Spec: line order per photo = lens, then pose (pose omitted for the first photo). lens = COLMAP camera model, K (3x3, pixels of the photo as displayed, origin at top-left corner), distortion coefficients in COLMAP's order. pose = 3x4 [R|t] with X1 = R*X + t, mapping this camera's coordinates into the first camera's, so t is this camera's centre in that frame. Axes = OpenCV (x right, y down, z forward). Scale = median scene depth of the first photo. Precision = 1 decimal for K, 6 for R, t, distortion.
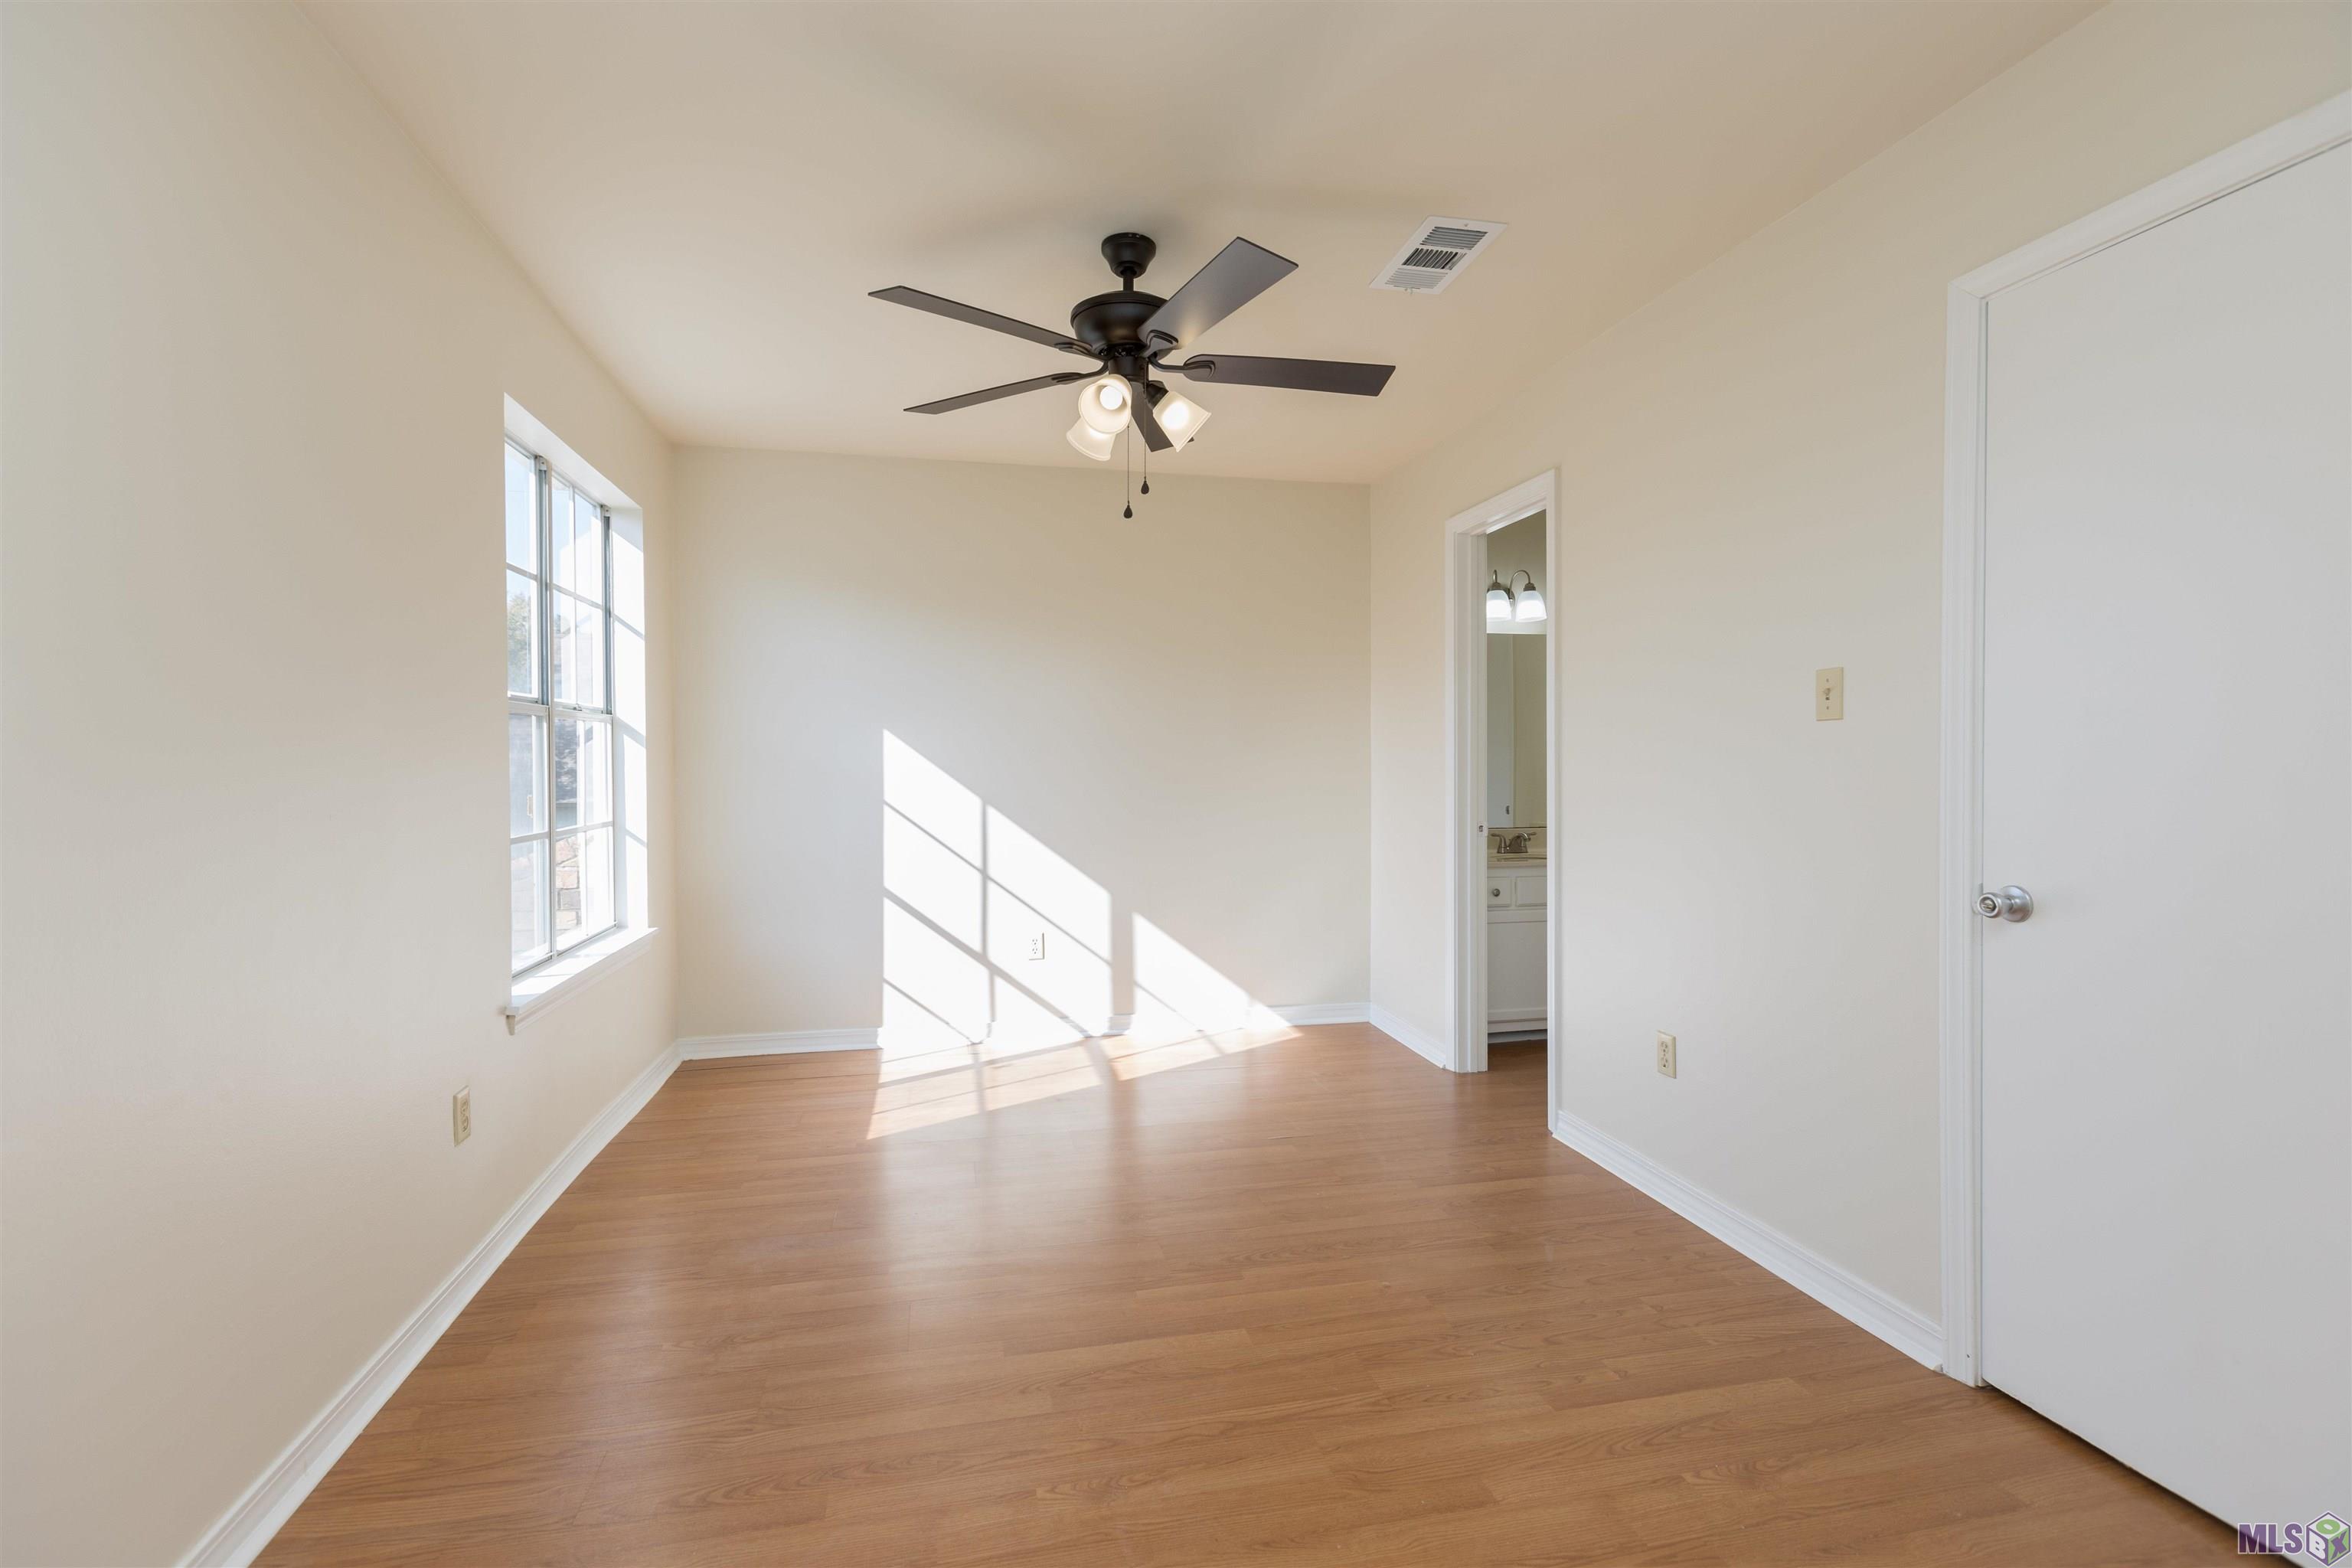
lens RADIAL K [[1048.9, 0, 1177.7], [0, 1048.9, 789.9], [0, 0, 1]] dist [0.001403, 0.000569]
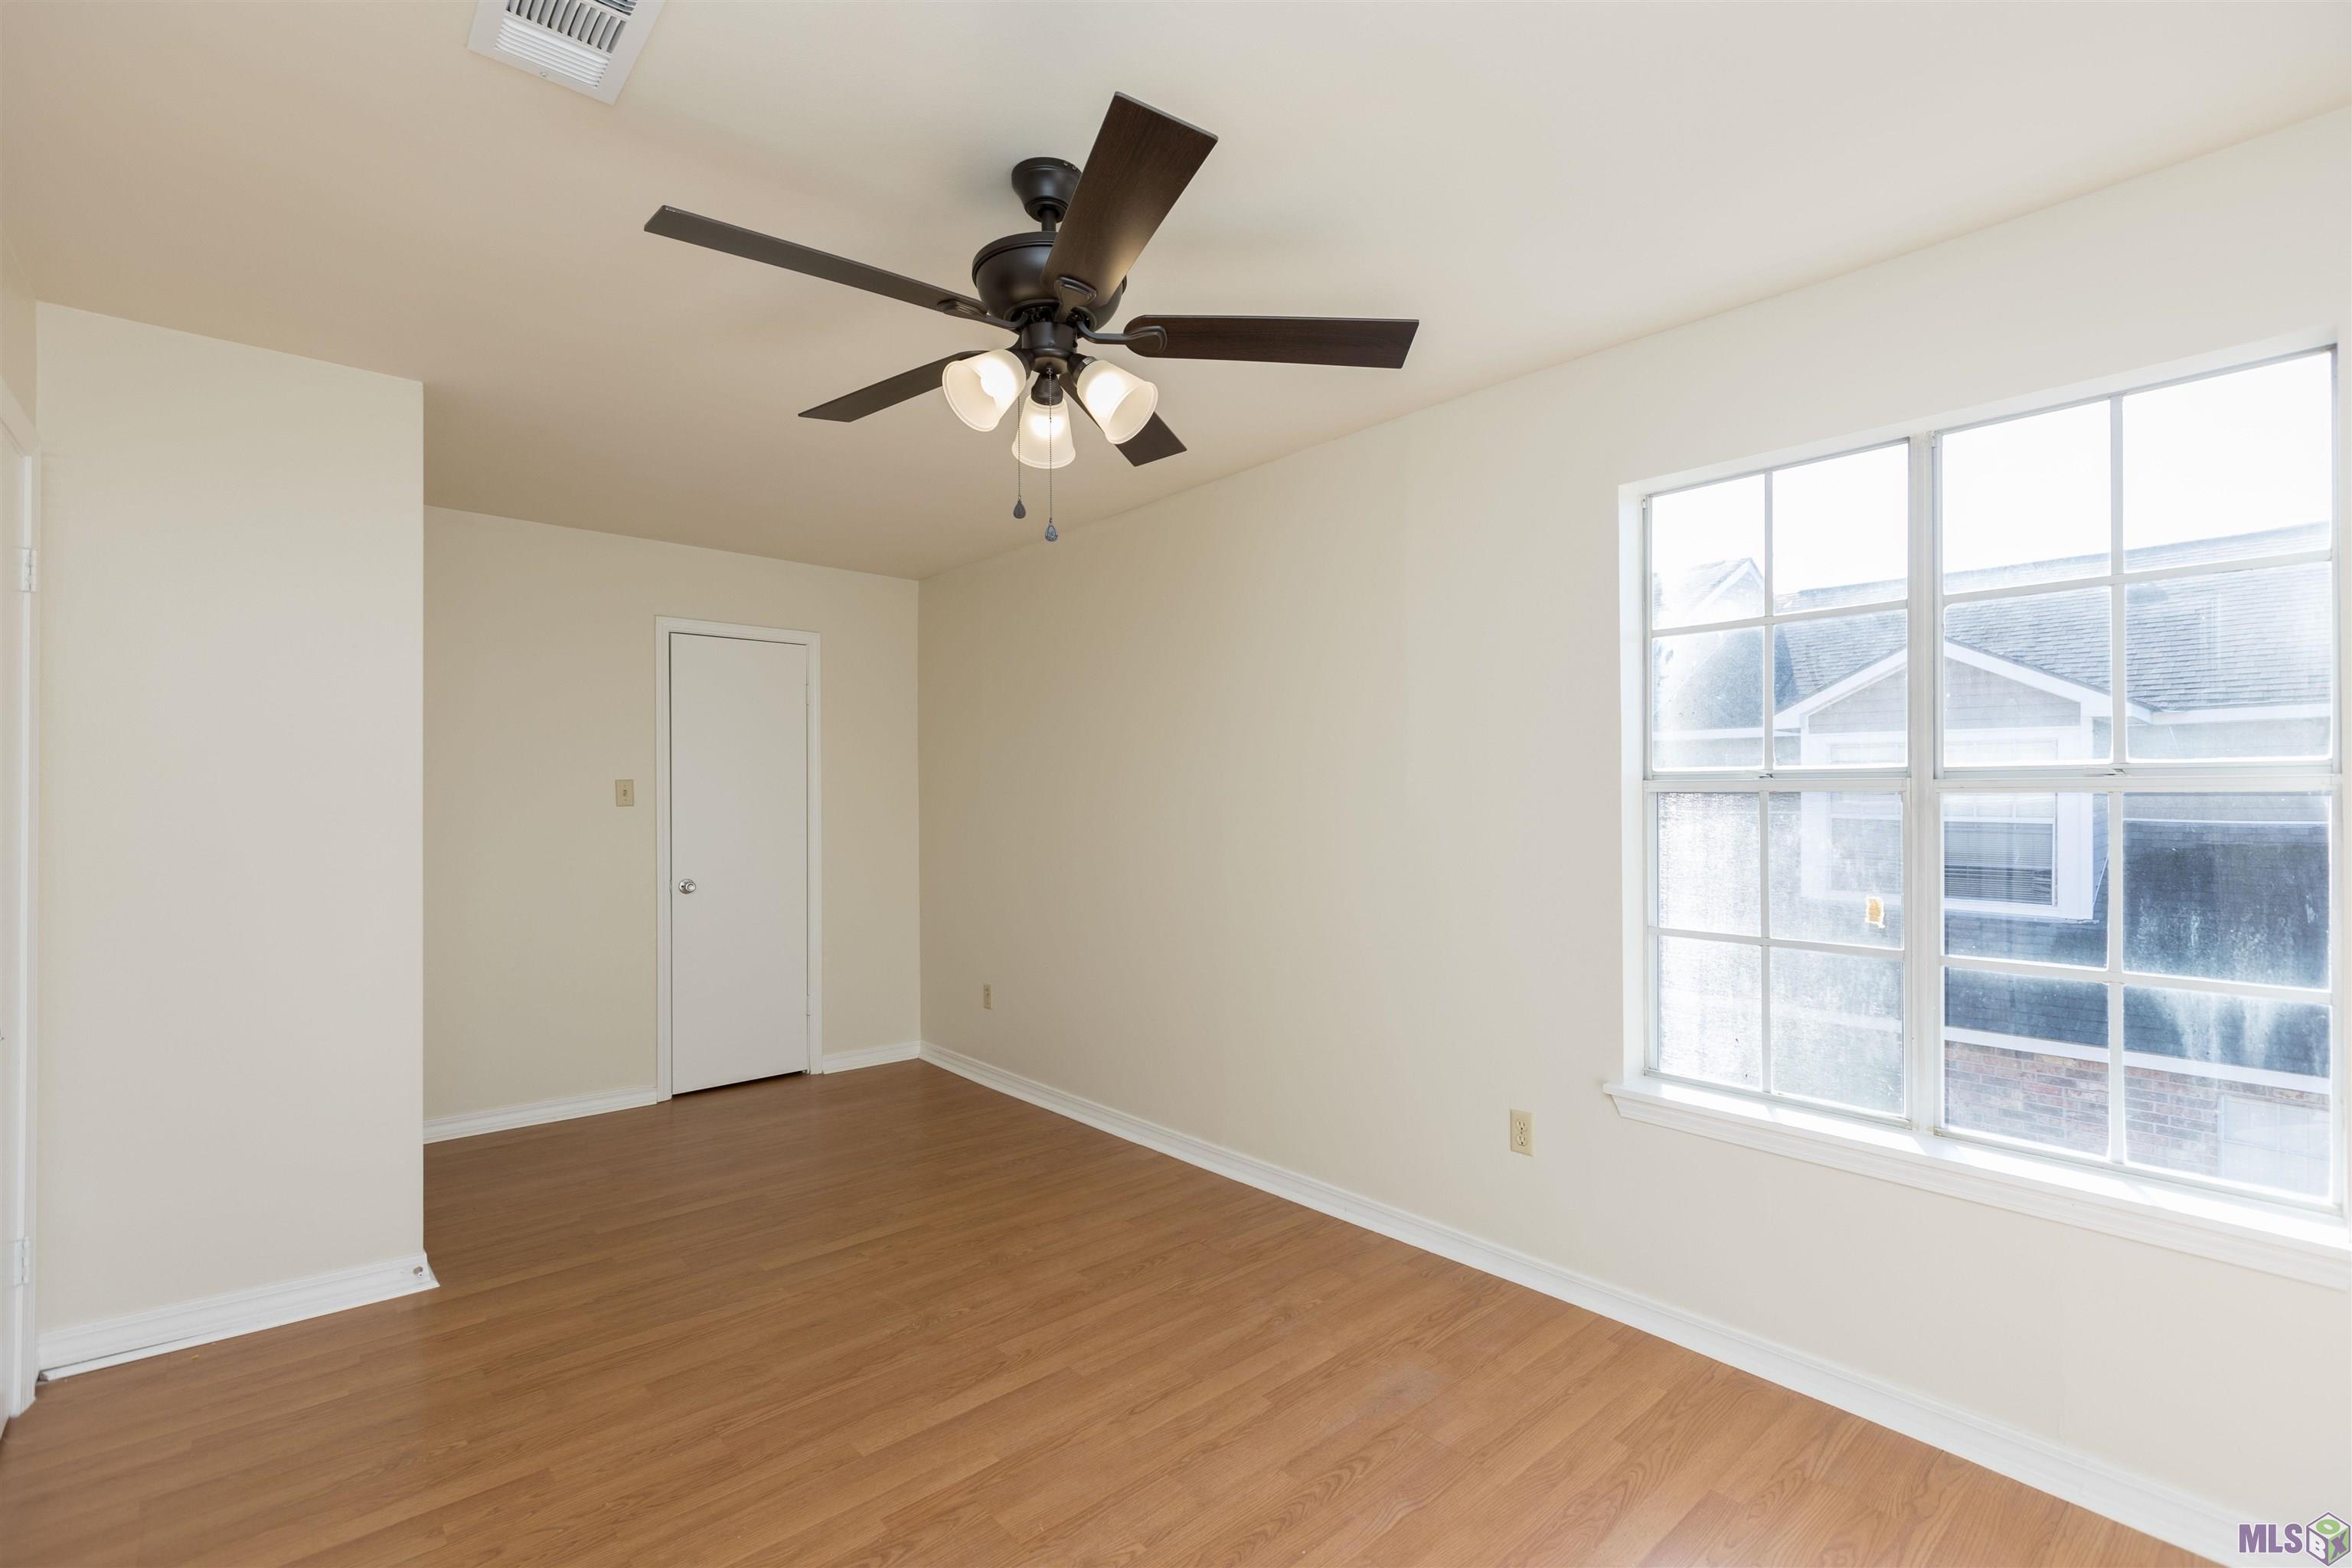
lens RADIAL K [[1048.9, 0, 1177.7], [0, 1048.9, 789.9], [0, 0, 1]] dist [0.001403, 0.000569]
pose [[-0.877748, 0.003331, -0.479112, 0.287477], [-0.009837, 0.999640, 0.024971, -0.129961], [0.479022, 0.026632, -0.877399, 2.097668]]
